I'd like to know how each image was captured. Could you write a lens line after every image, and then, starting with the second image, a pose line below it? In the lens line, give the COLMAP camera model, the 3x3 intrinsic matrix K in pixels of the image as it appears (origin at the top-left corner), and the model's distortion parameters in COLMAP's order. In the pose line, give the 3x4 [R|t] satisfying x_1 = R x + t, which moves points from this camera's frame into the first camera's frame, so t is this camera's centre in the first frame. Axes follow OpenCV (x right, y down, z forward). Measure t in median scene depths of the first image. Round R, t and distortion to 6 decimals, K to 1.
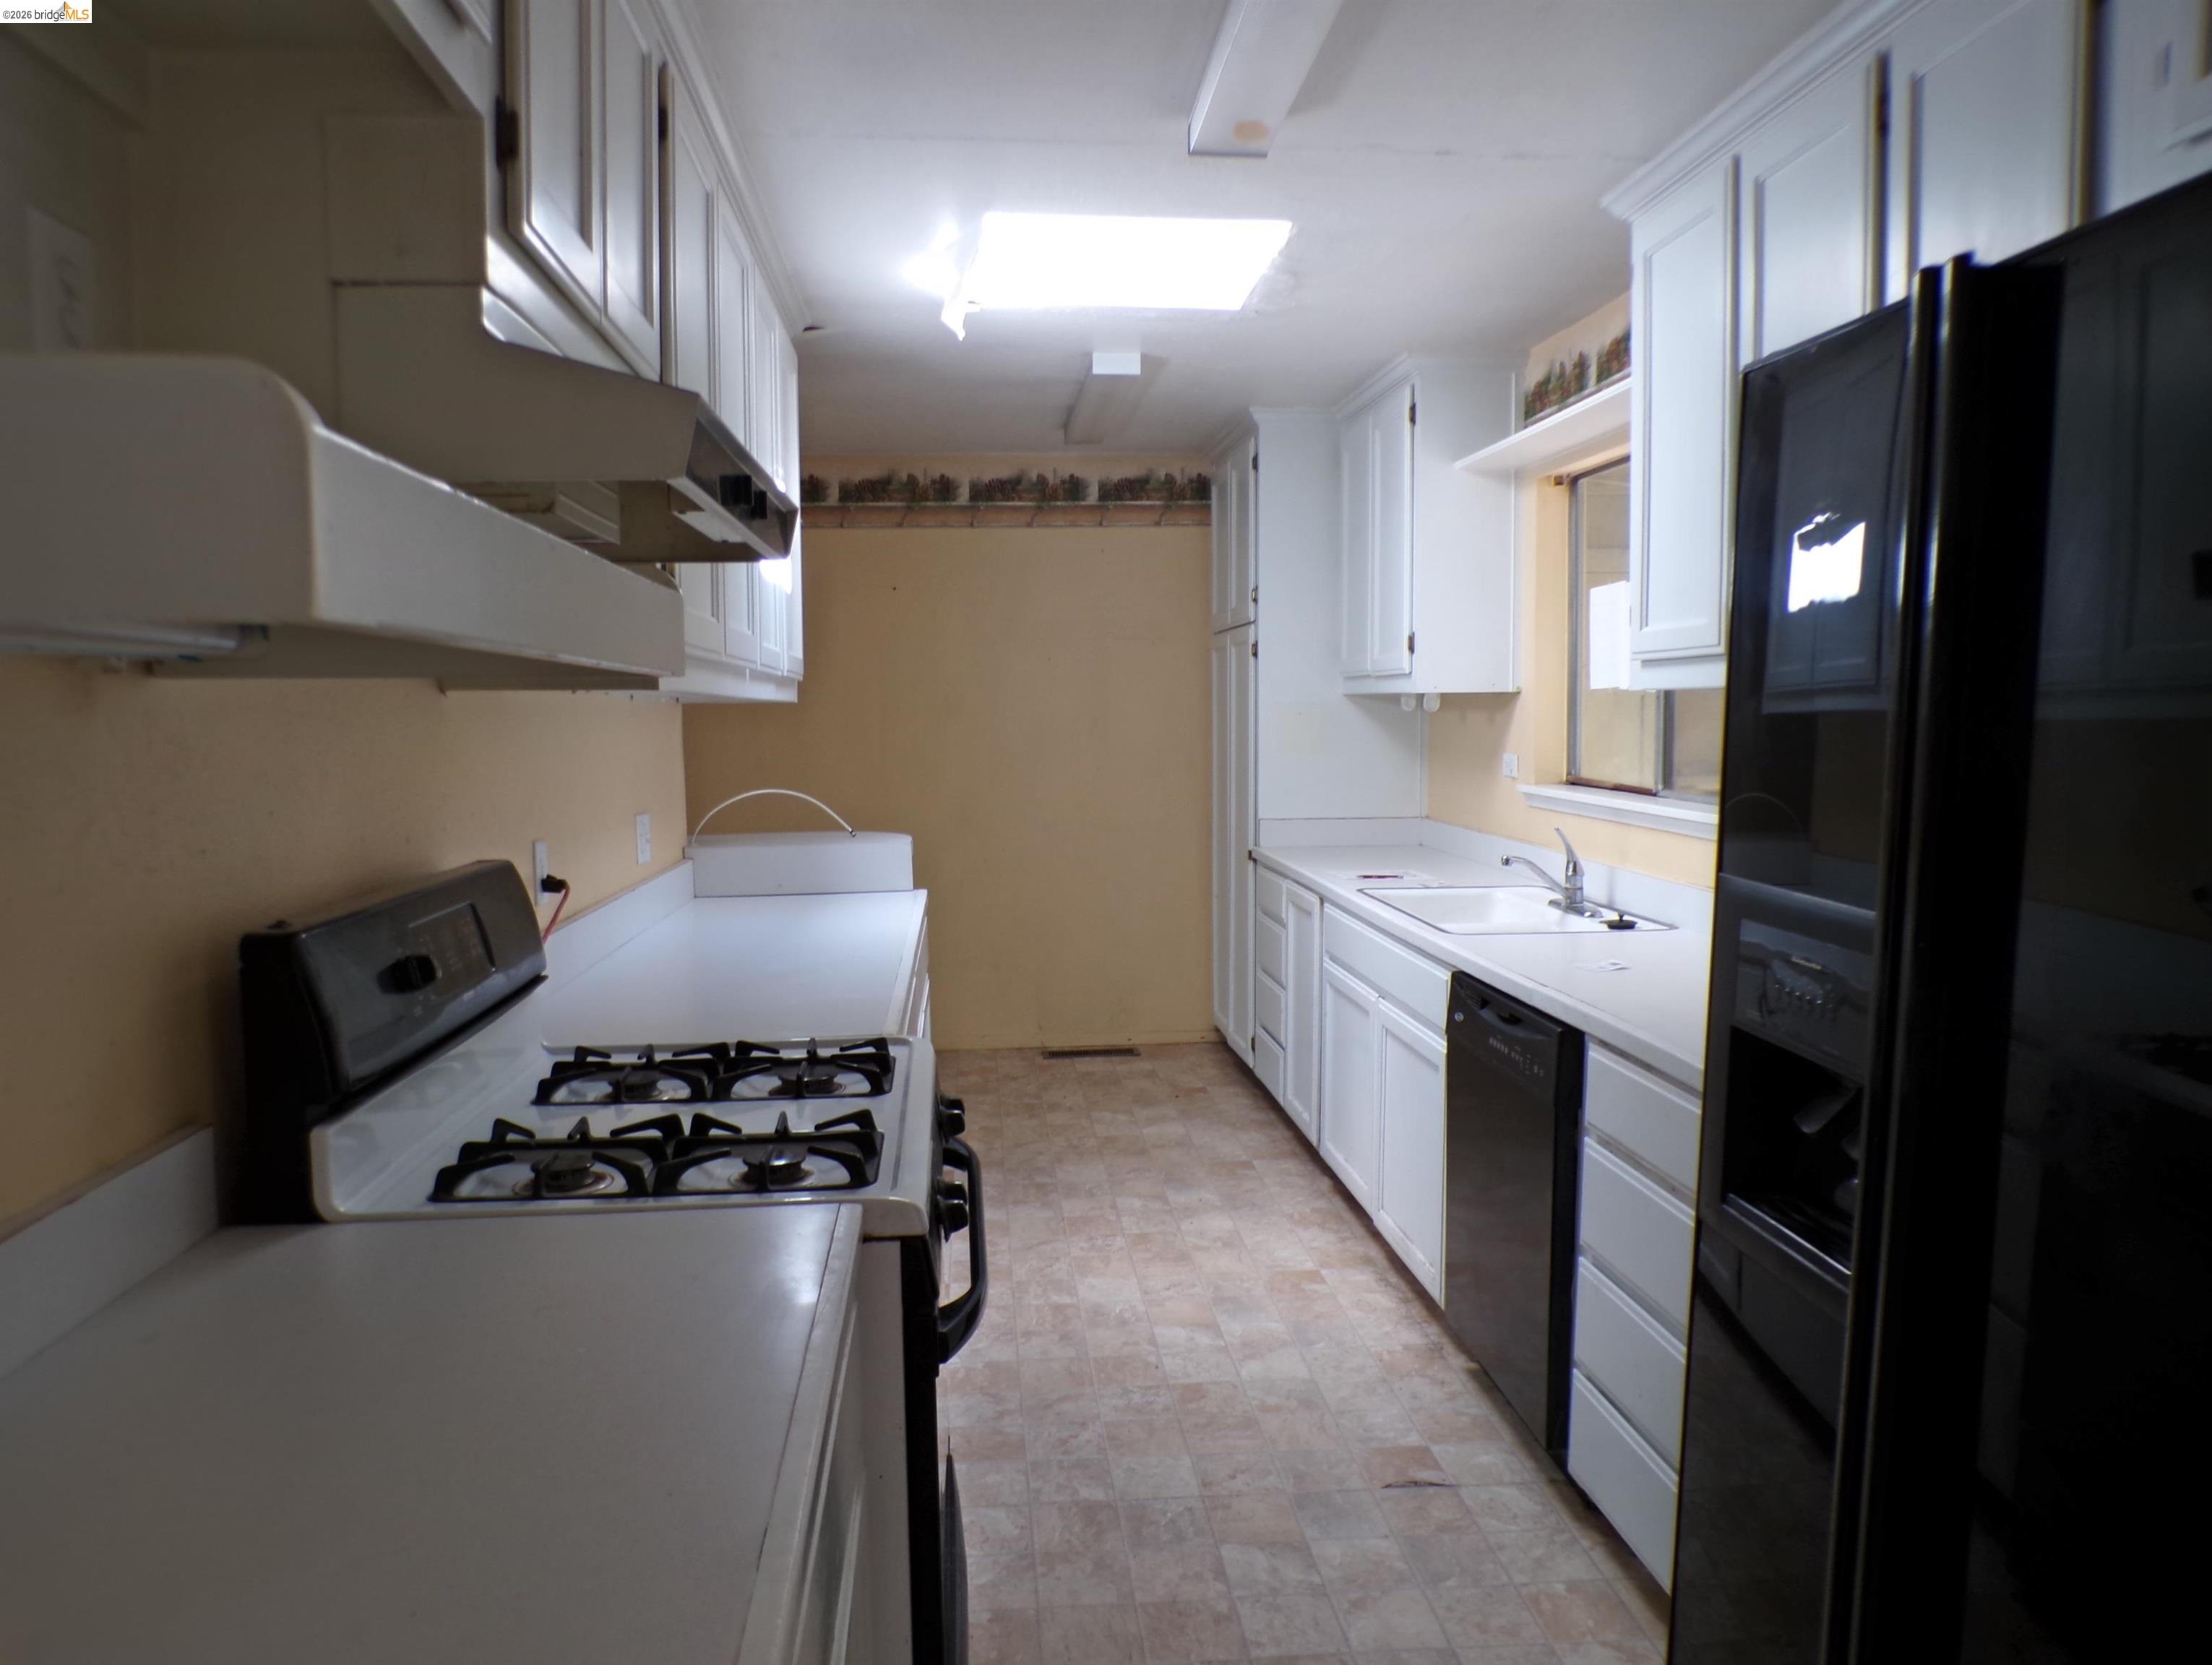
lens RADIAL K [[1481.1, 0, 1105.9], [0, 1481.1, 826.3], [0, 0, 1]] dist [-0.047965, 0.011764]
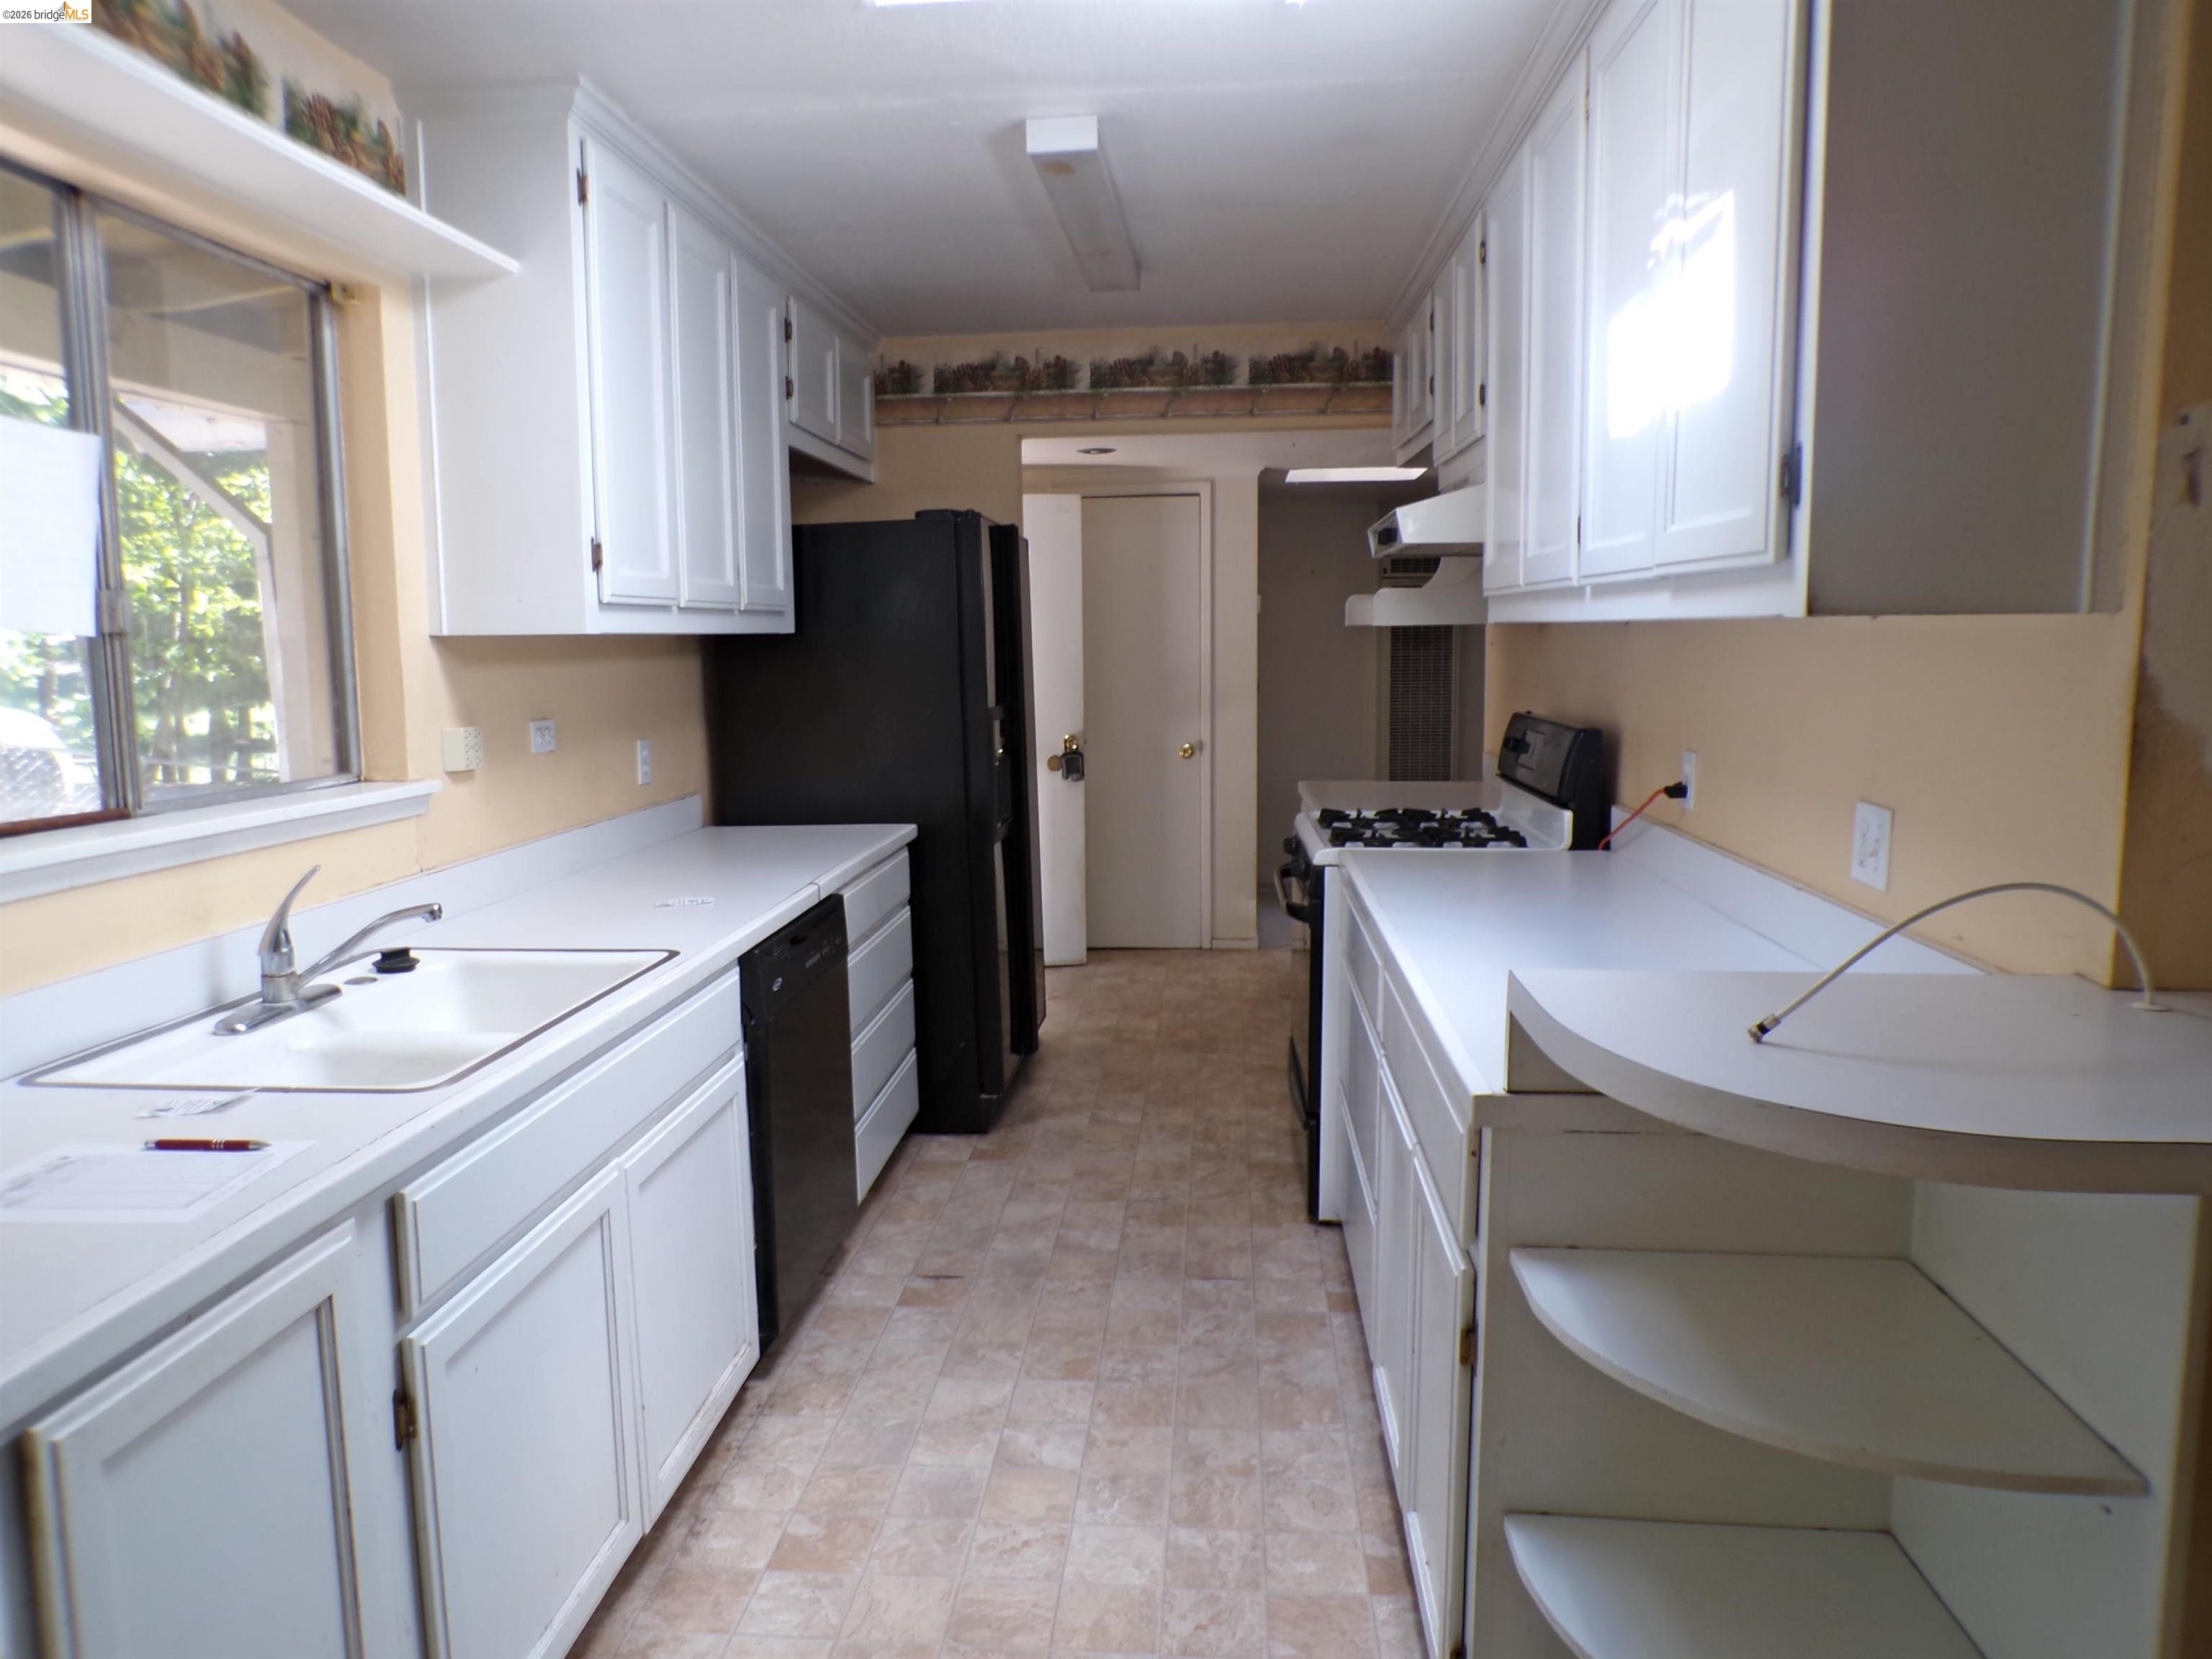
lens RADIAL K [[1506.3, 0, 1102.3], [0, 1506.3, 826.4], [0, 0, 1]] dist [-0.041080, 0.014853]
pose [[-0.985089, -0.001968, 0.172032, -0.121164], [0.033126, 0.979054, 0.200890, -0.147334], [-0.168824, 0.203593, -0.964390, 1.828447]]
